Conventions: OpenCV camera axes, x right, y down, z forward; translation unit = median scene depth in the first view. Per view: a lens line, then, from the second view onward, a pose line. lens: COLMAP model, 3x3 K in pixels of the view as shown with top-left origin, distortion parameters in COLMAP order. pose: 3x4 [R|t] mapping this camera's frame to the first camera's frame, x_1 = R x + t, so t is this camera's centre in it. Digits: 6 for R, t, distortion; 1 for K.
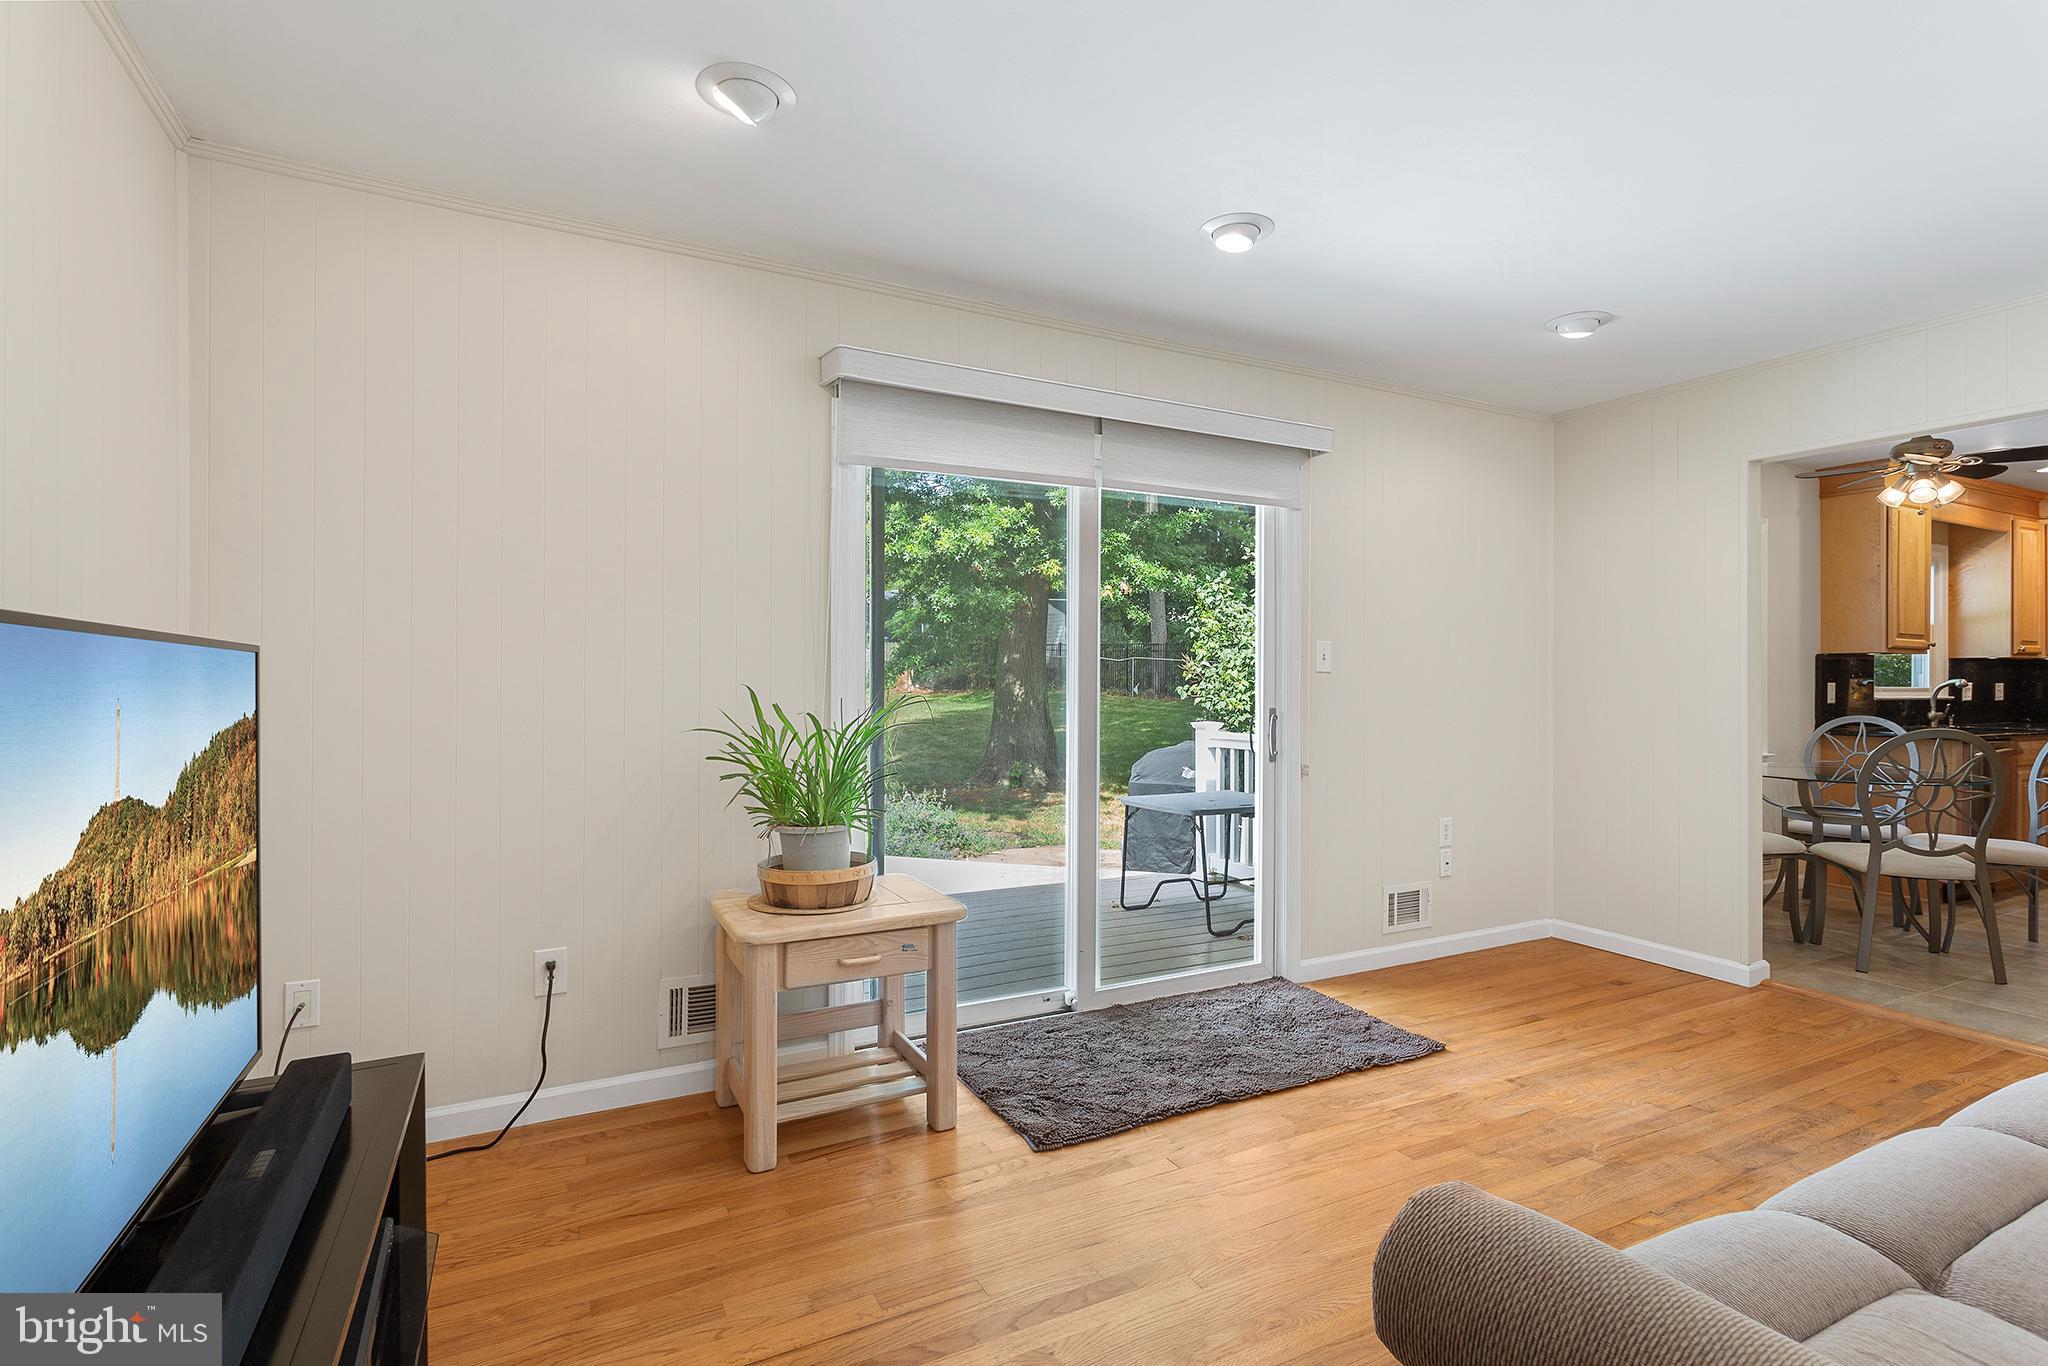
lens RADIAL K [[967.3, 0, 1022.3], [0, 967.3, 675.8], [0, 0, 1]] dist [-0.000329, 0.000497]
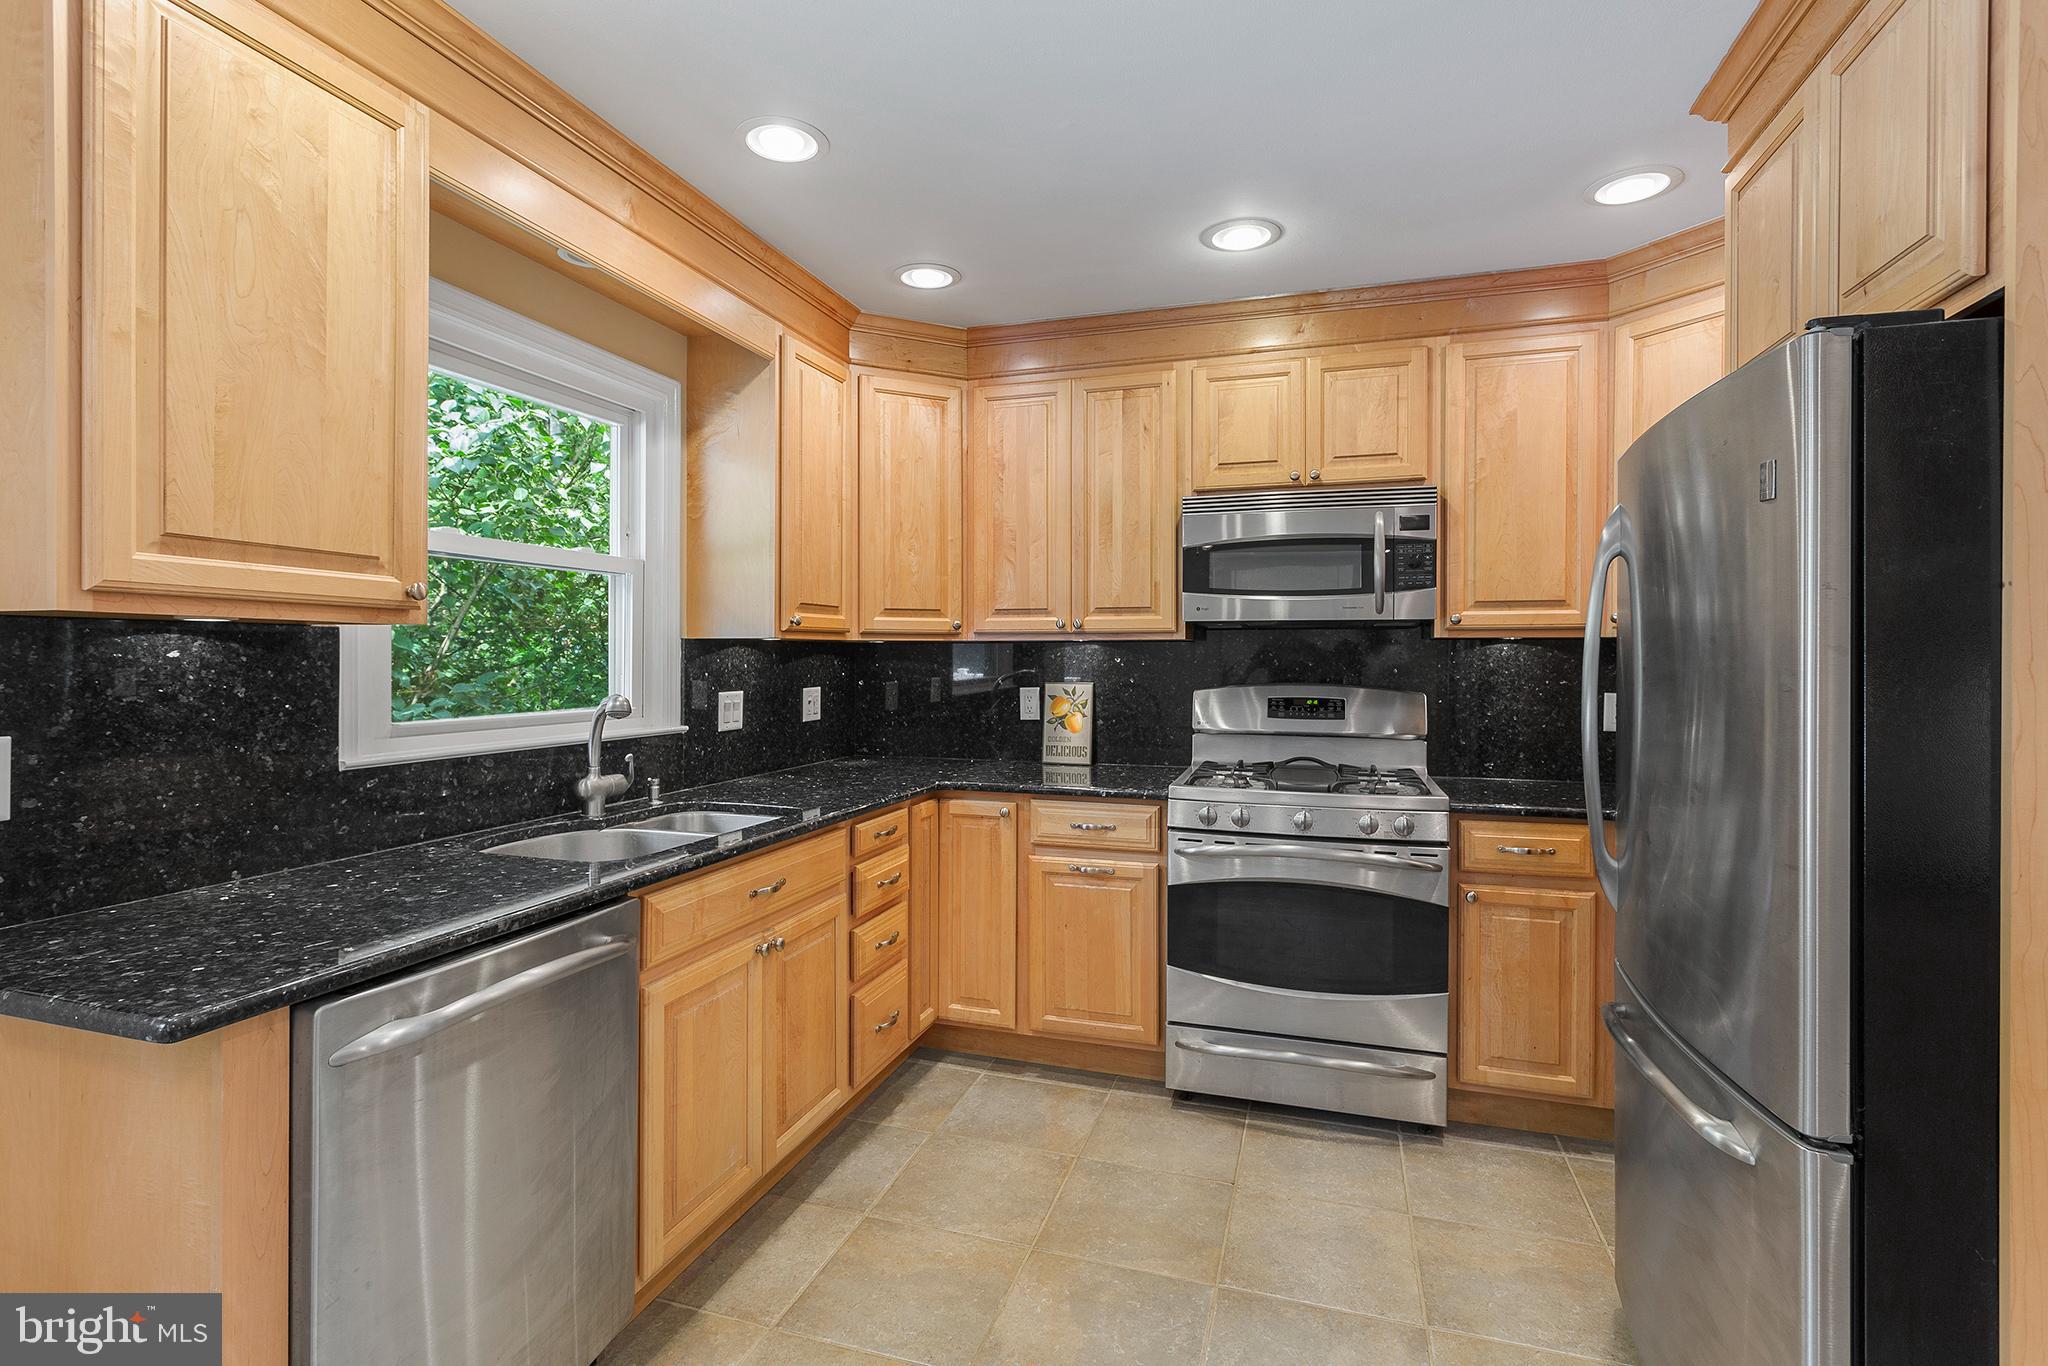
lens RADIAL K [[980.2, 0, 1019.4], [0, 980.2, 661.4], [0, 0, 1]] dist [0.001021, 0.000428]
pose [[0.703815, -0.005018, 0.710366, 0.782043], [-0.003895, 0.999933, 0.010923, -0.014055], [-0.710373, -0.010455, 0.703748, 0.600961]]
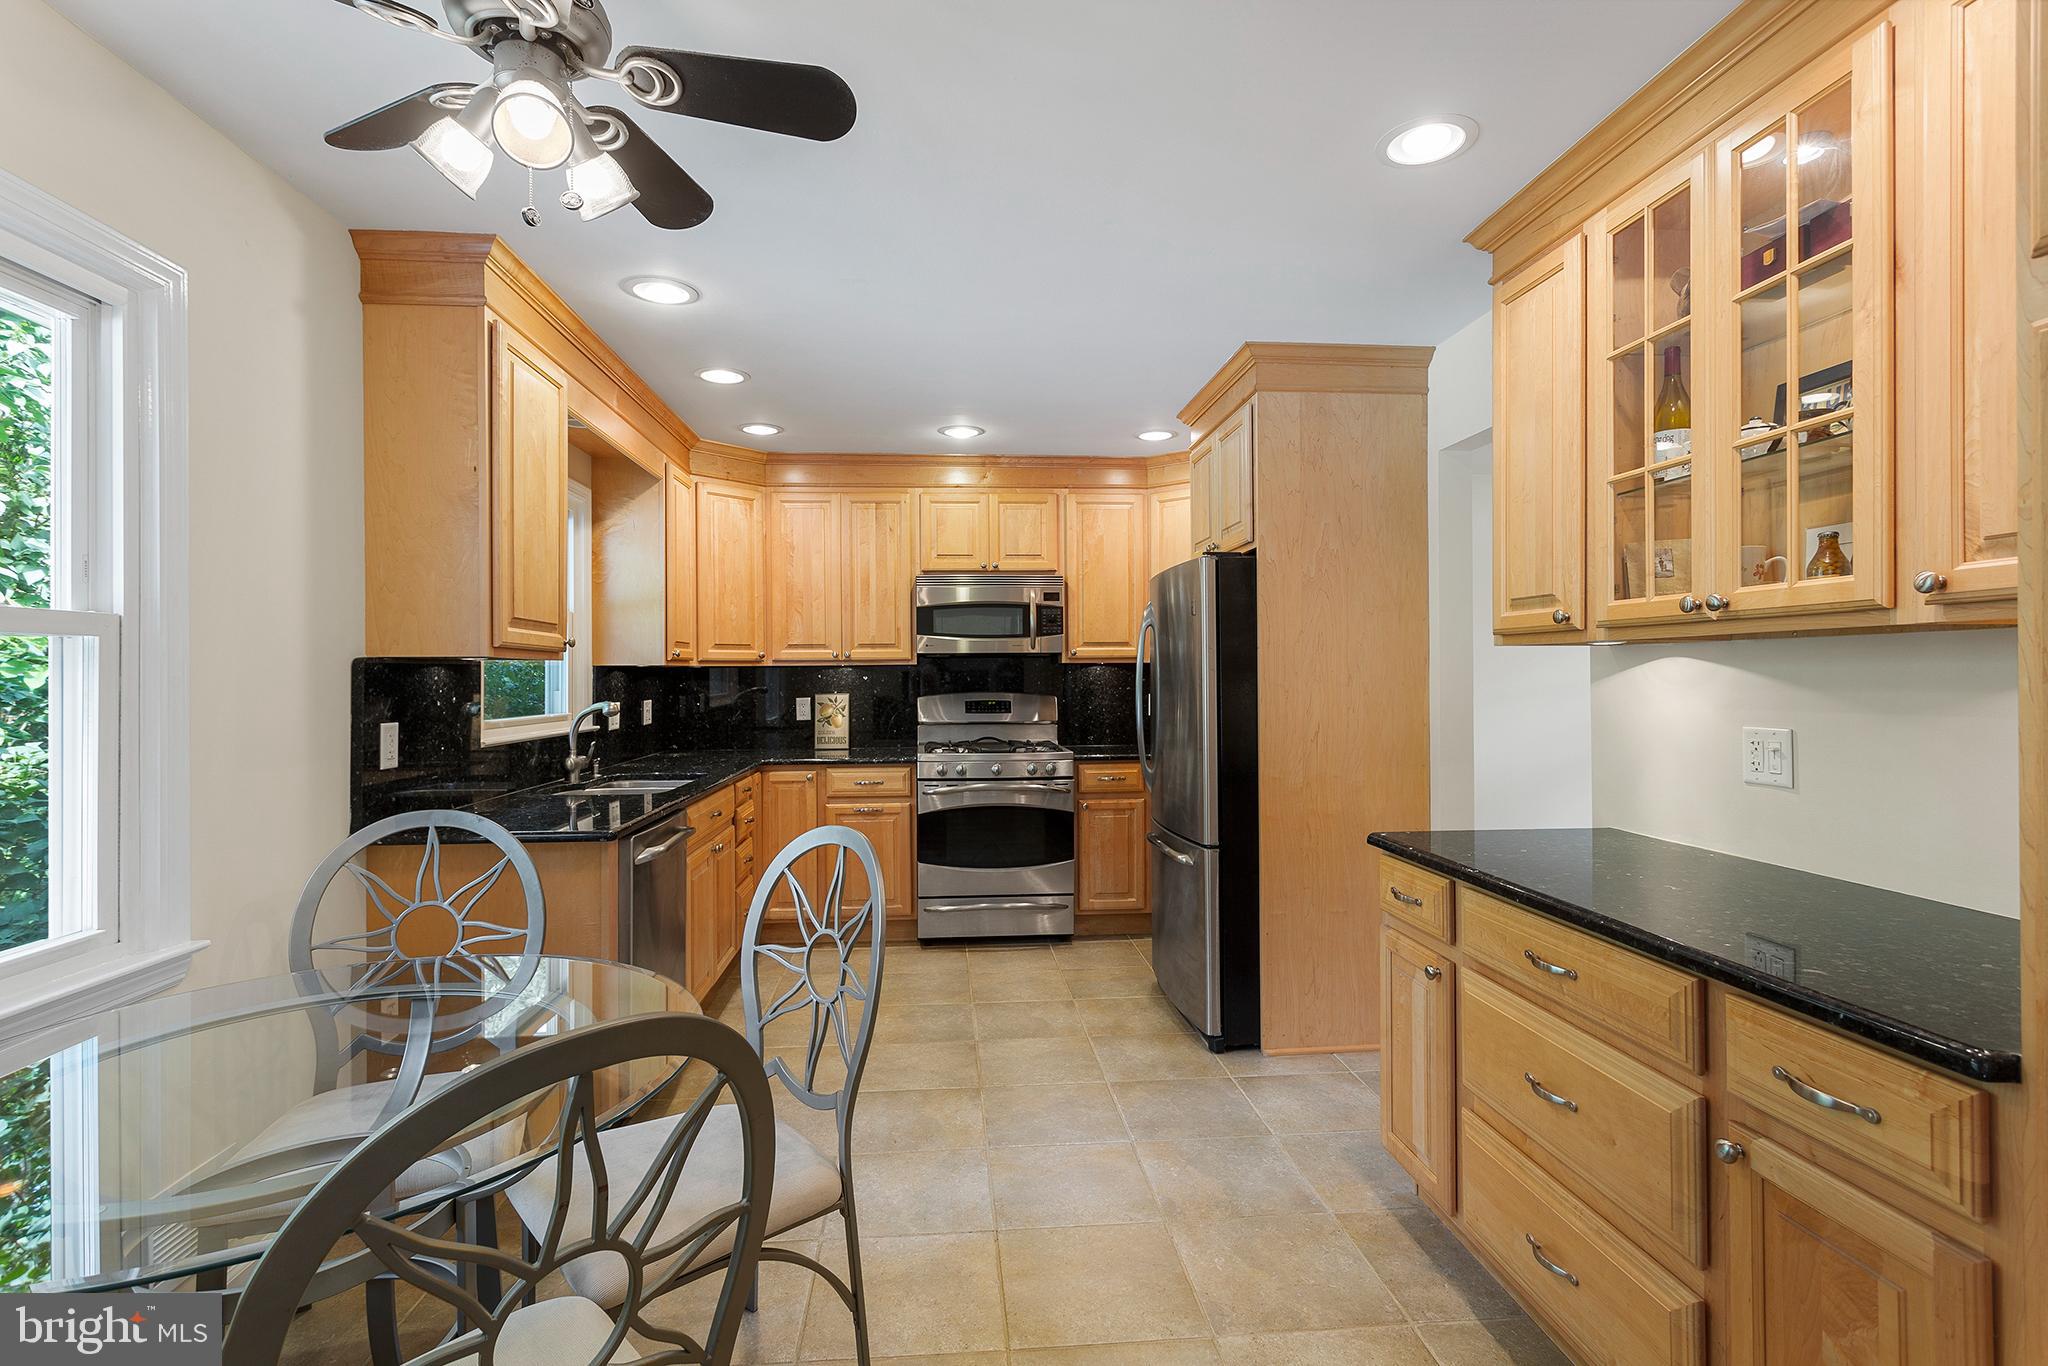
lens RADIAL K [[967.3, 0, 1022.3], [0, 967.3, 675.8], [0, 0, 1]] dist [-0.000329, 0.000497]
pose [[0.374306, -0.005818, 0.927287, 0.491391], [0.003081, 0.999983, 0.005031, -0.014782], [-0.927300, 0.000973, 0.374317, 0.518660]]
